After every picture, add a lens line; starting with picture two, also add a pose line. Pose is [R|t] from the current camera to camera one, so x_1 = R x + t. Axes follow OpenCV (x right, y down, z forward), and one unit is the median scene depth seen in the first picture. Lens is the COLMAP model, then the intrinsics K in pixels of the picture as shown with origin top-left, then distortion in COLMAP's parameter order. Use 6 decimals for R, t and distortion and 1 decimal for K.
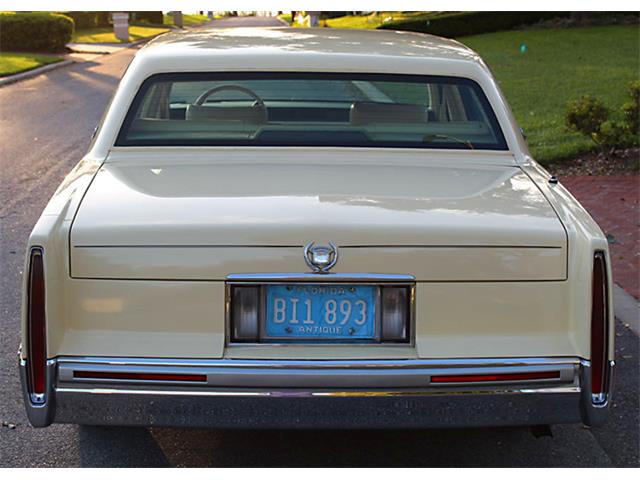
lens RADIAL K [[1210.3, 0, 320.0], [0, 1210.3, 240.0], [0, 0, 1]] dist [-0.028447, -0.018964]
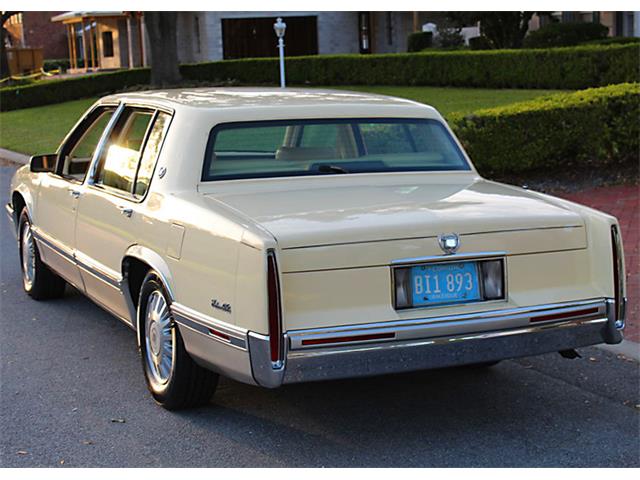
lens RADIAL K [[1170.1, 0, 321.0], [0, 1170.1, 270.8], [0, 0, 1]] dist [-0.020801, 0.161522]
pose [[0.919396, -0.081771, 0.384739, -0.650762], [0.090866, 0.995848, -0.005485, 0.039478], [-0.382693, 0.040003, 0.923009, -0.194042]]
